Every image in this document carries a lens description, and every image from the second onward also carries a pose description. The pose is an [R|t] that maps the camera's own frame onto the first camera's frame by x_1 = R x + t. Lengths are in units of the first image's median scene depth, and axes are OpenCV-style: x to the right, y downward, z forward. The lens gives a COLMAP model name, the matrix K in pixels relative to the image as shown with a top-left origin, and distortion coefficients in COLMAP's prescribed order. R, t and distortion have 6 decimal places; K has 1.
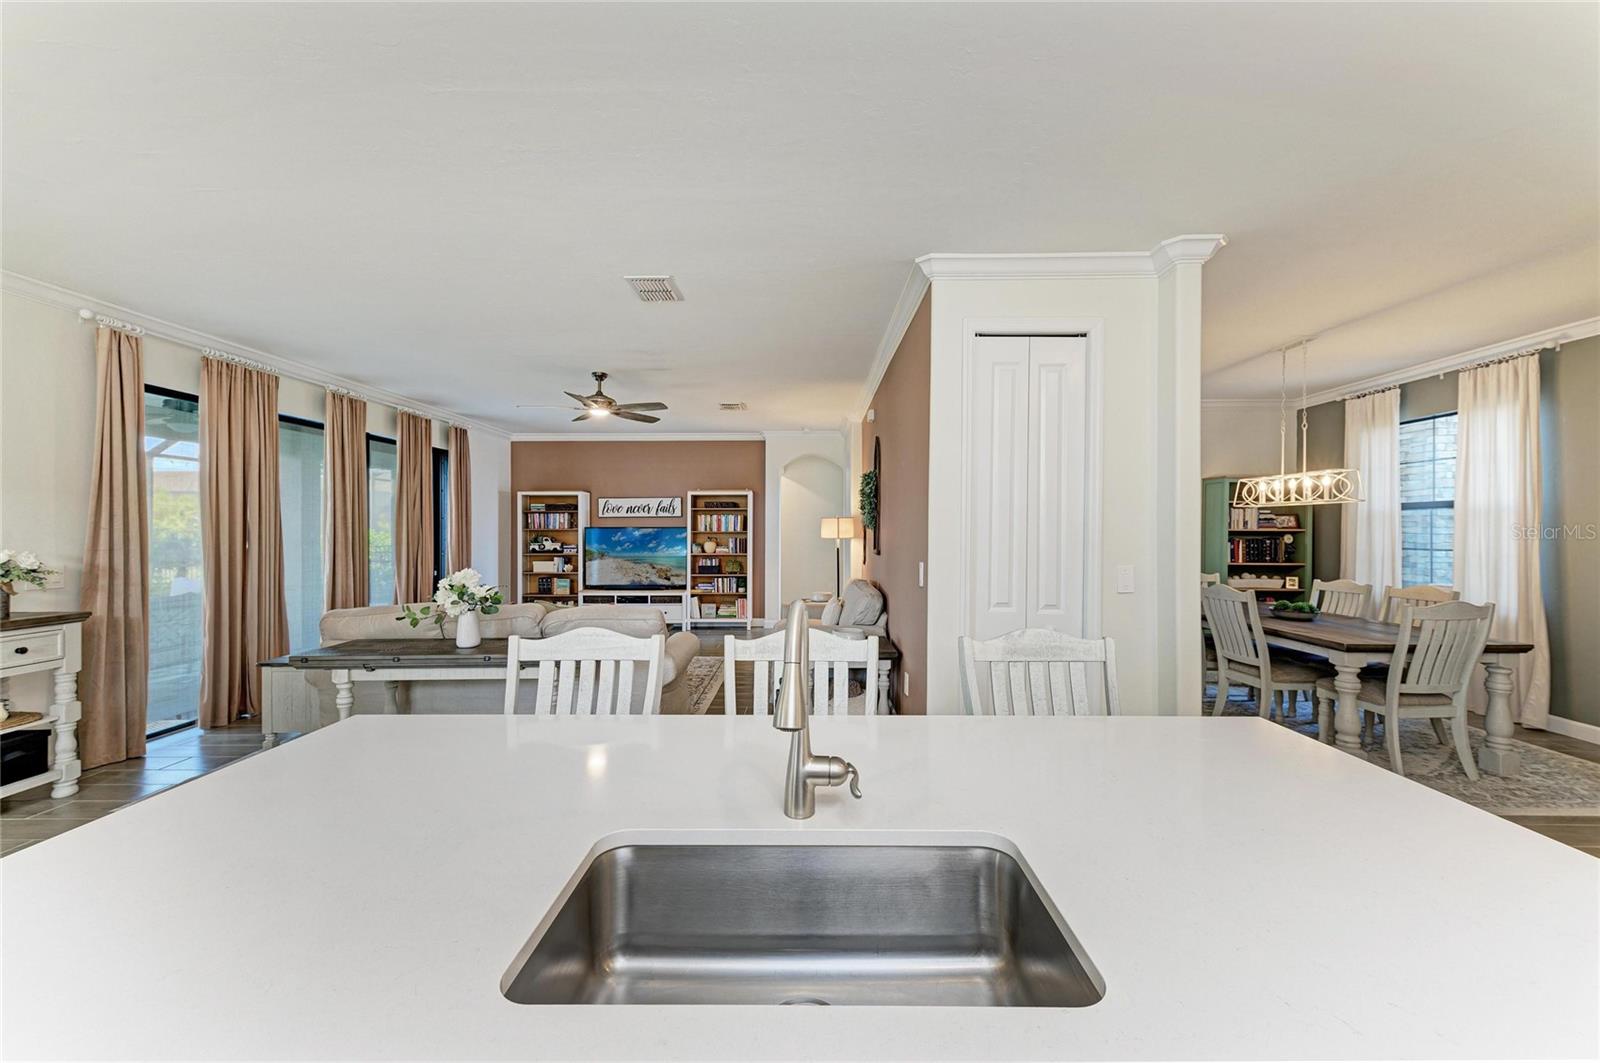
lens RADIAL K [[613.9, 0, 807.7], [0, 613.9, 524.3], [0, 0, 1]] dist [0.028357, -0.007947]
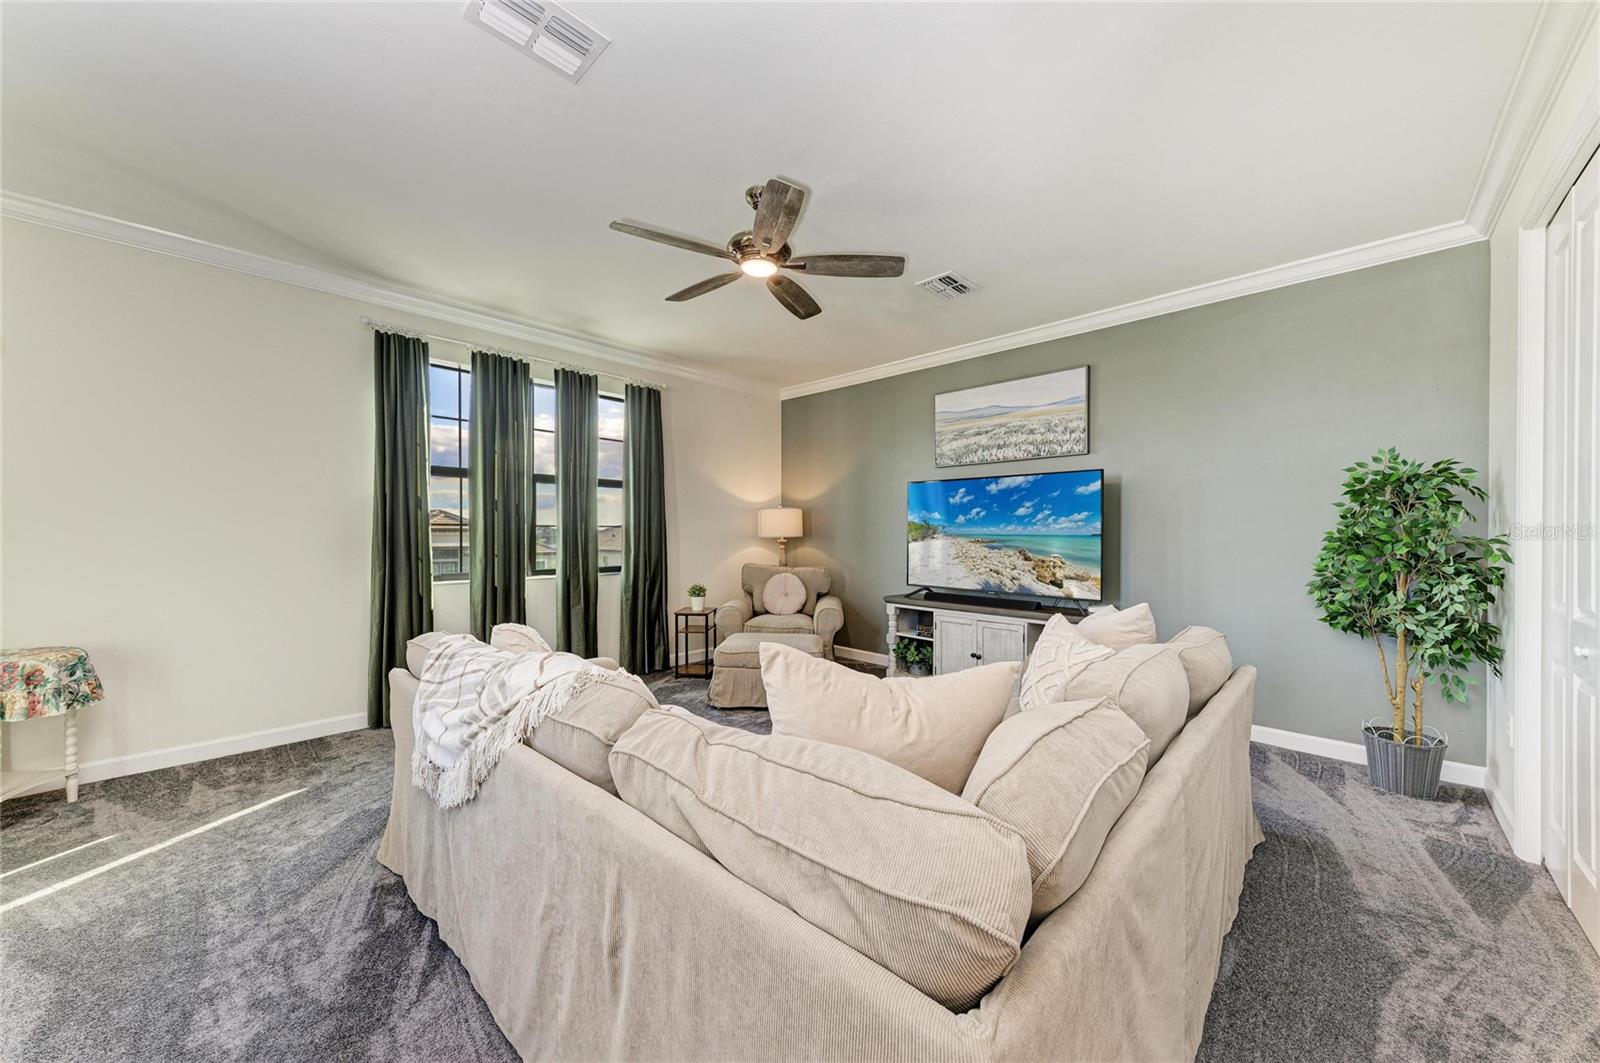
lens RADIAL K [[577.9, 0, 790.5], [0, 577.9, 531.5], [0, 0, 1]] dist [0.011791, -0.000205]
pose [[0.685558, 0.002790, -0.728013, -0.051400], [0.003348, 0.999970, 0.006985, 0.046205], [0.728010, -0.007226, 0.685528, 0.571825]]
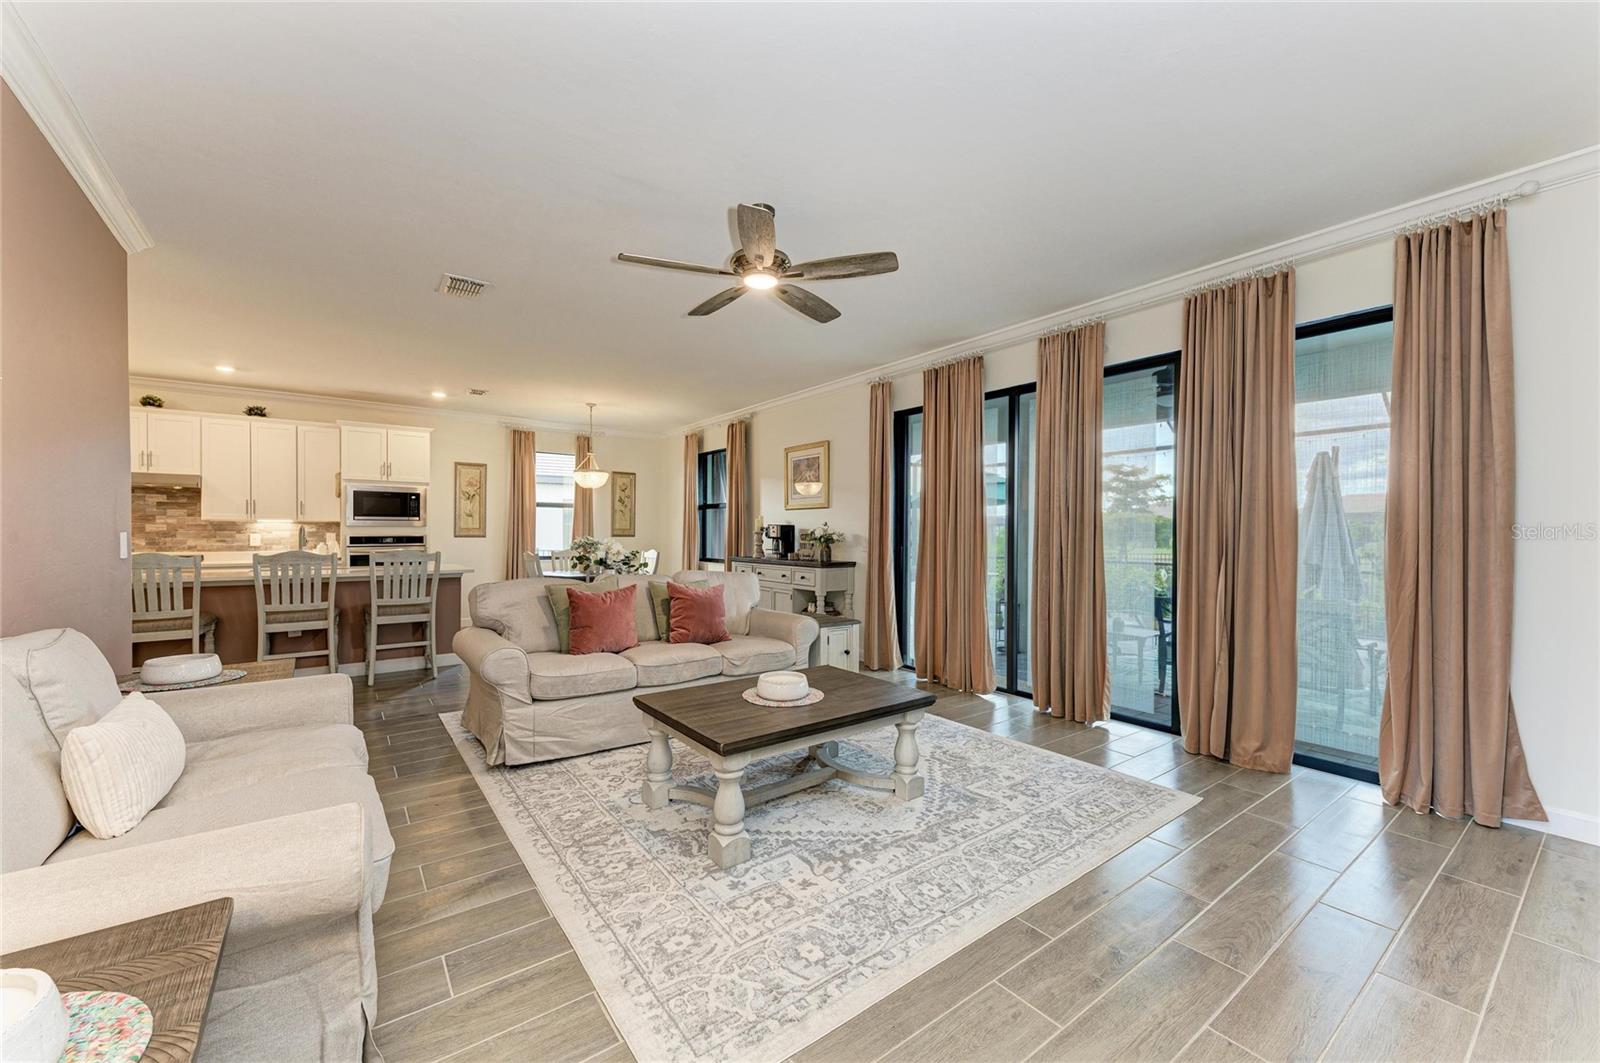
lens RADIAL K [[613.9, 0, 789.6], [0, 613.9, 534.8], [0, 0, 1]] dist [0.028357, -0.007947]
pose [[-0.805862, -0.002917, -0.592096, -0.021798], [0.000342, 0.999985, -0.005393, 0.028346], [0.592103, -0.004549, -0.805849, 0.929041]]
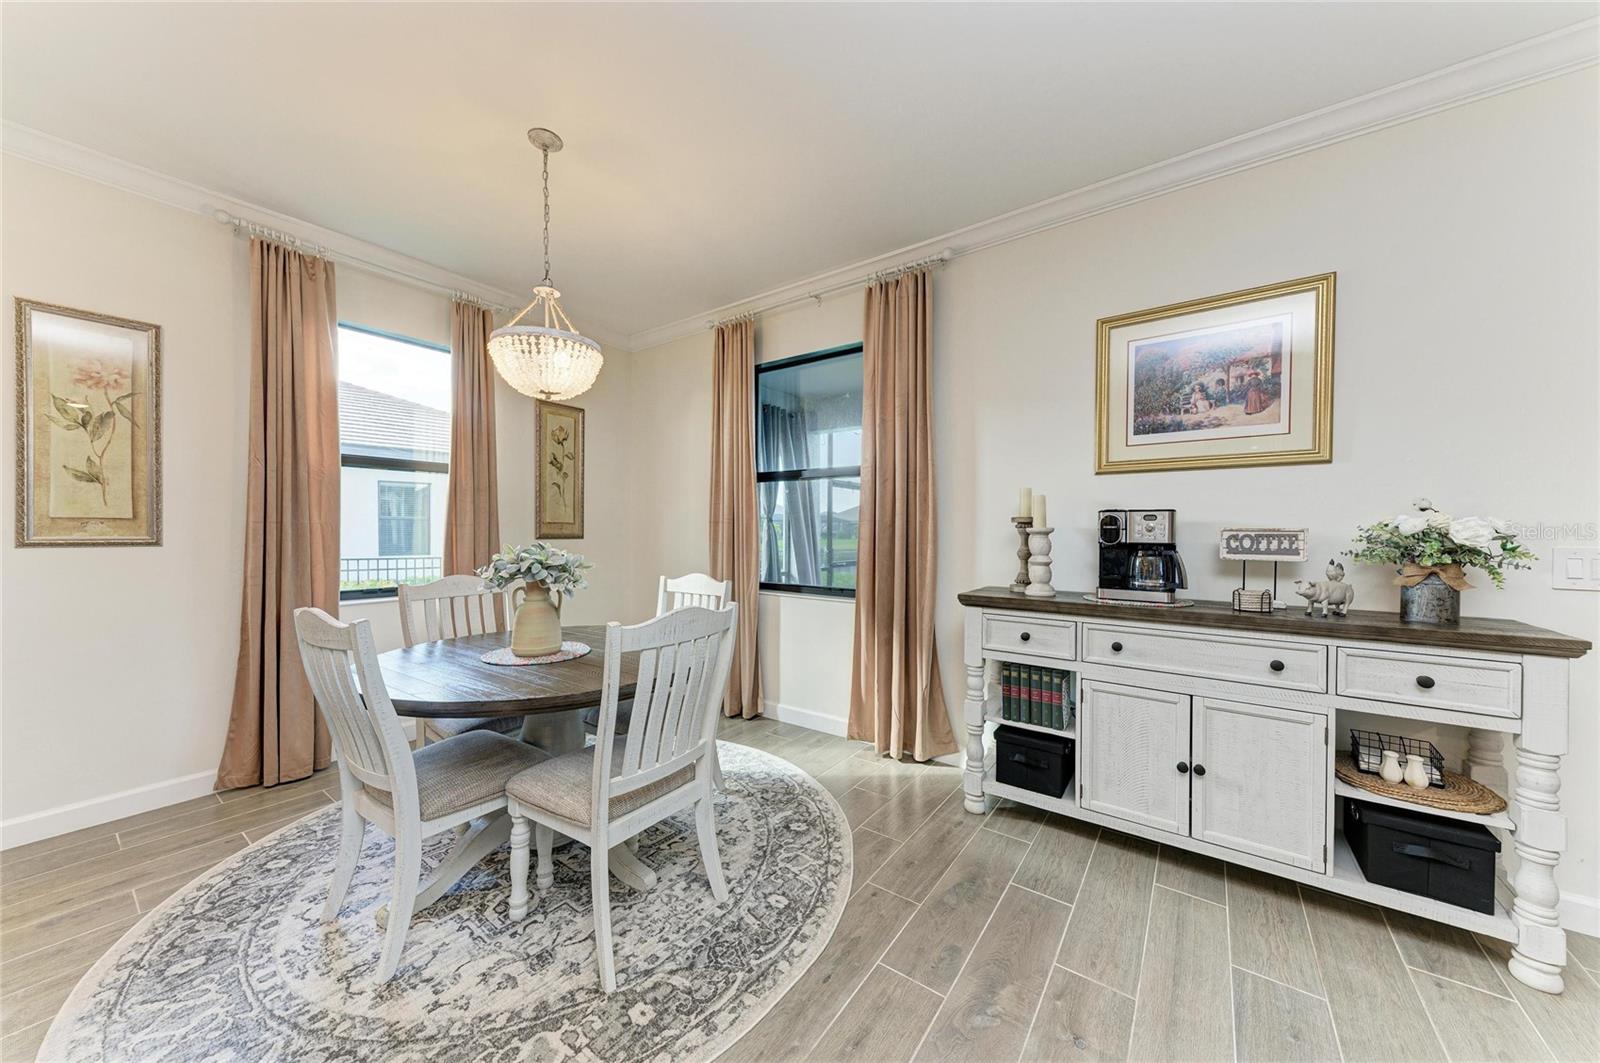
lens RADIAL K [[546.7, 0, 799.4], [0, 546.7, 535.2], [0, 0, 1]] dist [0.015665, -0.002015]
pose [[-0.586416, 0.006226, -0.809986, -0.173373], [0.003567, 0.999981, 0.005104, 0.021023], [0.810002, 0.000104, -0.586427, 0.302577]]
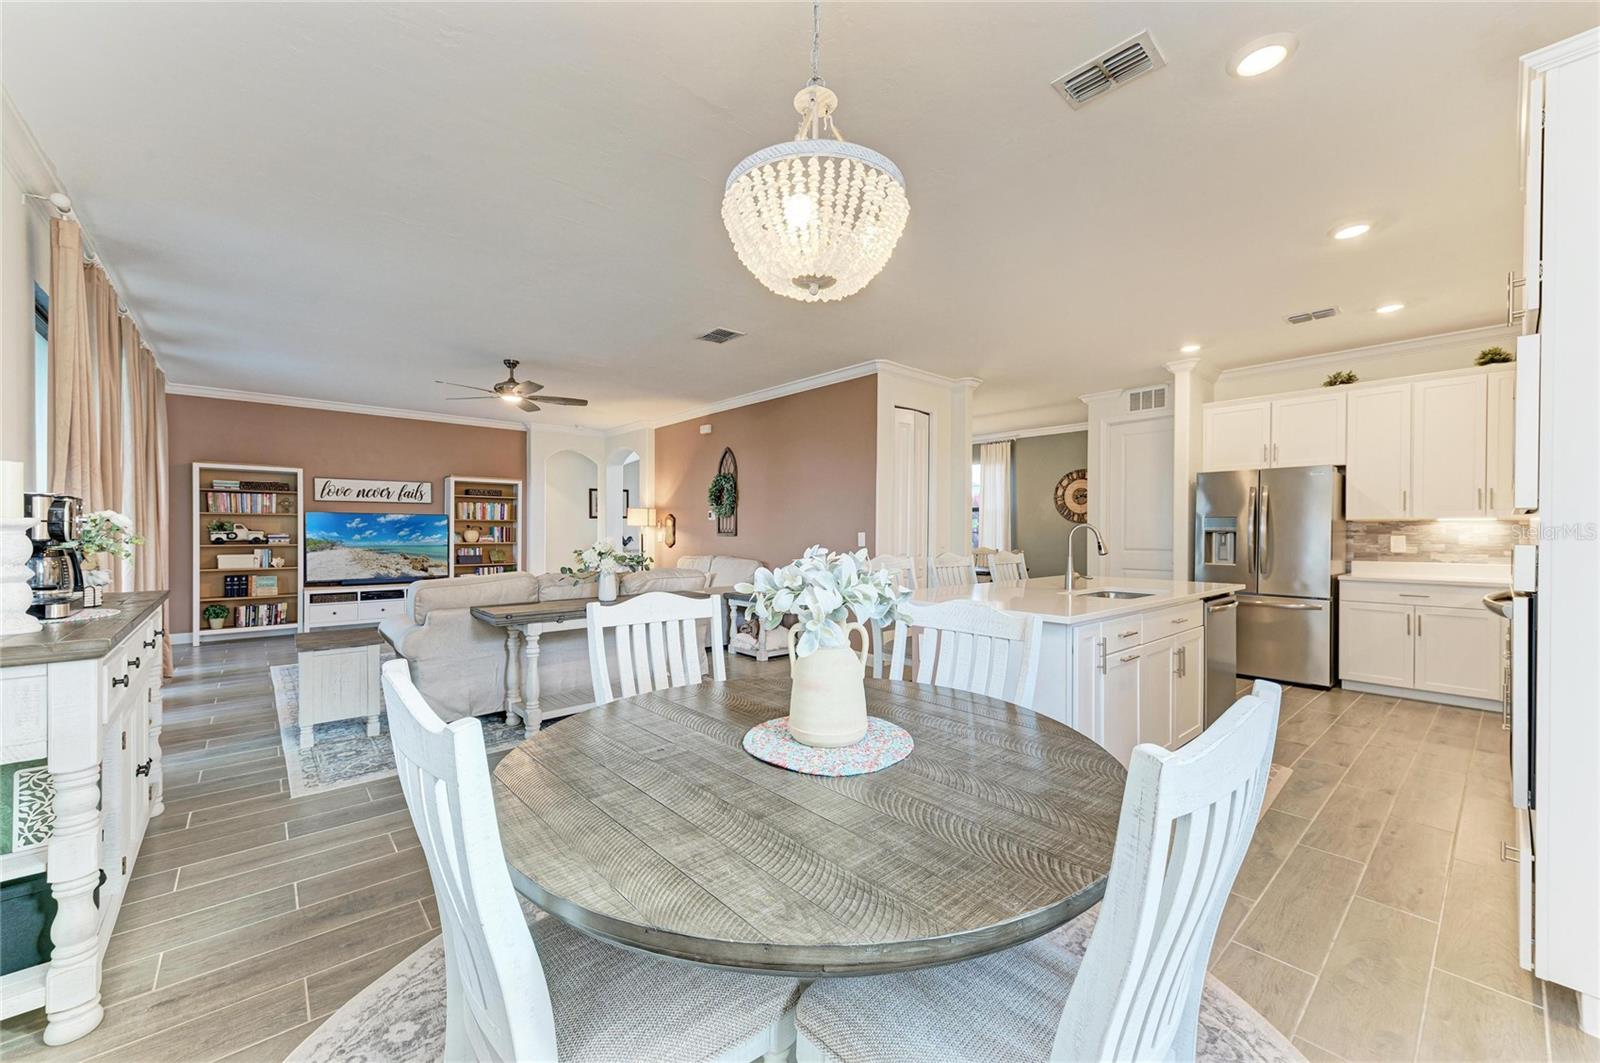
lens RADIAL K [[613.9, 0, 812.6], [0, 613.9, 522.5], [0, 0, 1]] dist [0.028357, -0.007947]
pose [[0.750850, 0.011012, 0.660381, -0.411223], [-0.009412, 0.999938, -0.005973, 0.017745], [-0.660405, -0.001731, 0.750907, -0.077171]]
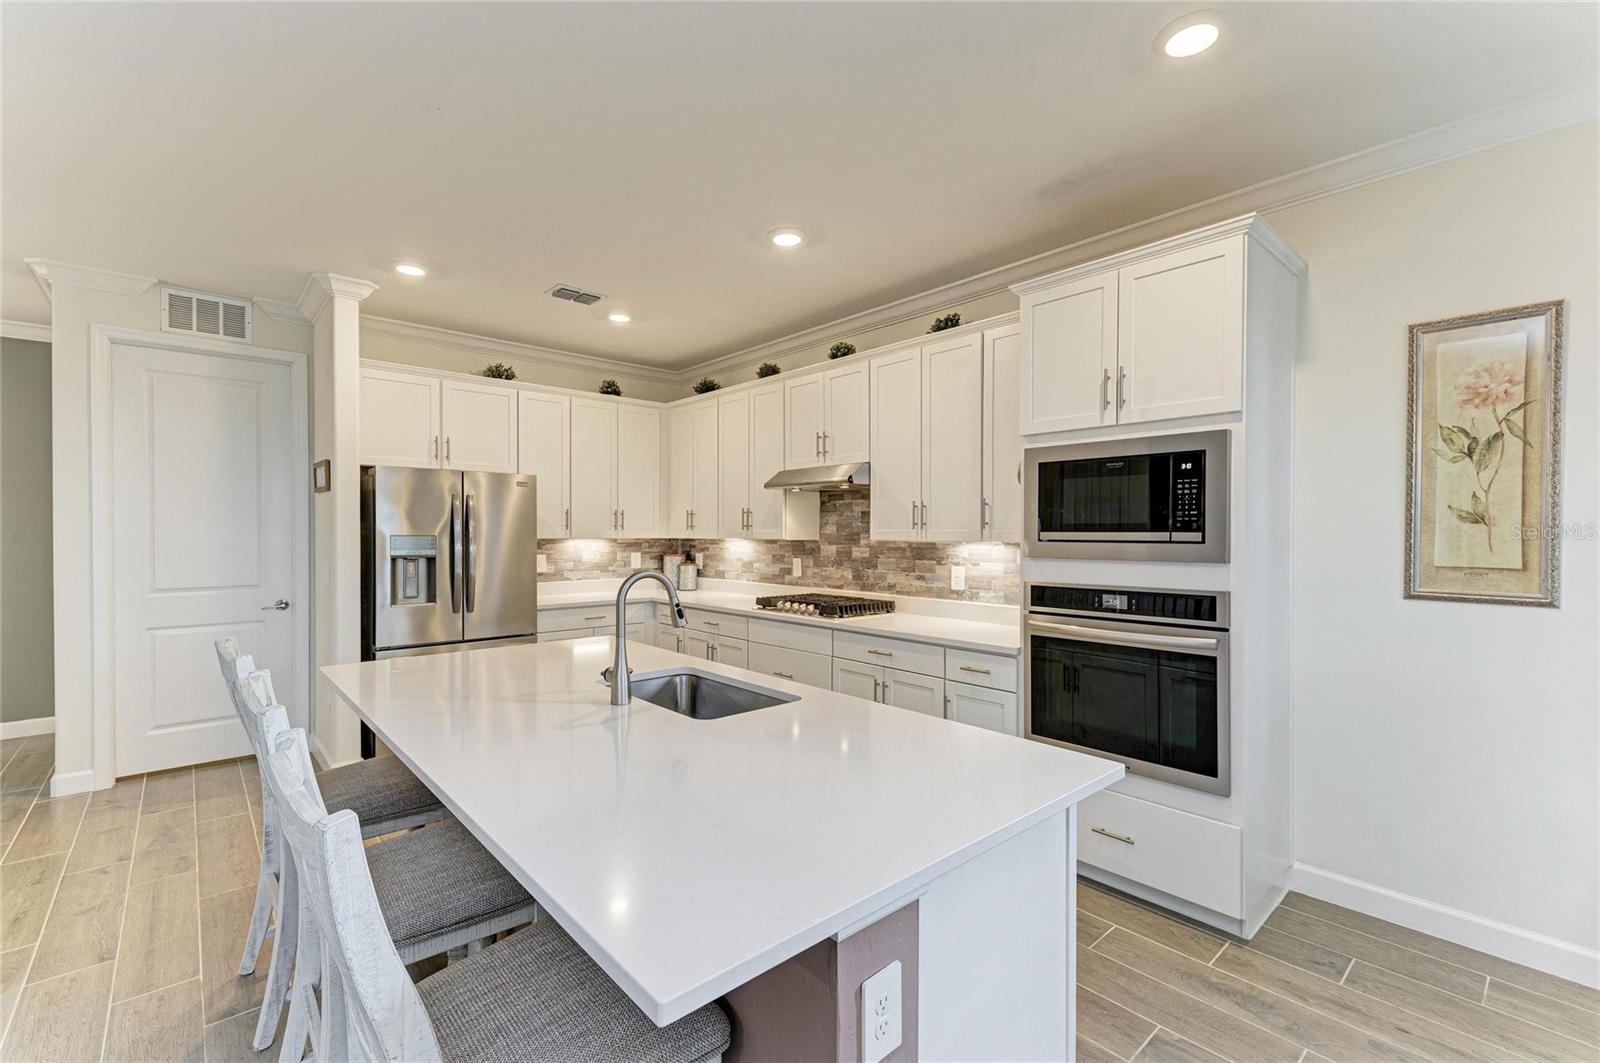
lens RADIAL K [[689.9, 0, 802.4], [0, 689.9, 535.9], [0, 0, 1]] dist [0.013220, -0.000415]
pose [[-0.674172, -0.006941, 0.738541, -0.216489], [-0.009380, 0.999956, 0.000836, 0.002100], [-0.738514, -0.006364, -0.674208, 0.245015]]
